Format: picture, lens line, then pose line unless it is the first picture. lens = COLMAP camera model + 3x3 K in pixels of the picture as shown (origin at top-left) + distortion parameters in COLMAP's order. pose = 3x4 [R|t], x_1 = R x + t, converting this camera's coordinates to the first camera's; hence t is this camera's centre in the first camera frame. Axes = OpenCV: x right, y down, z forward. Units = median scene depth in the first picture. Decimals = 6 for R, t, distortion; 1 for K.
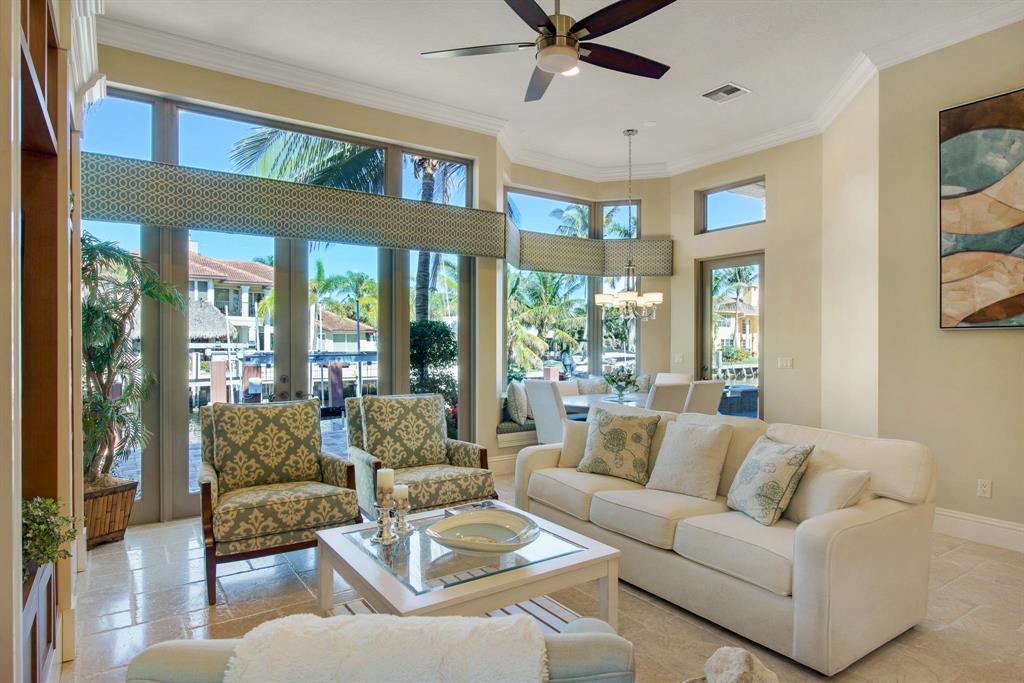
lens RADIAL K [[592.6, 0, 509.3], [0, 592.6, 345.9], [0, 0, 1]] dist [0.004294, -0.000589]
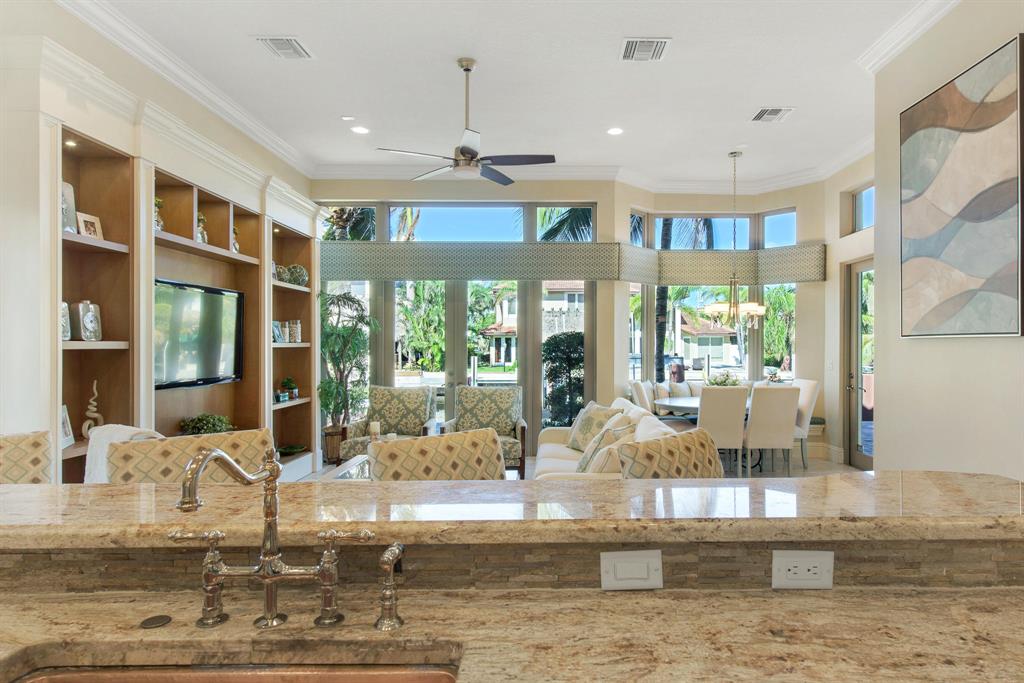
lens RADIAL K [[592.6, 0, 544.1], [0, 592.6, 350.2], [0, 0, 1]] dist [0.004294, -0.000589]
pose [[0.828151, 0.001964, -0.560502, 0.786860], [-0.000594, 0.999996, 0.002626, -0.009677], [0.560505, -0.001842, 0.828149, -0.130569]]
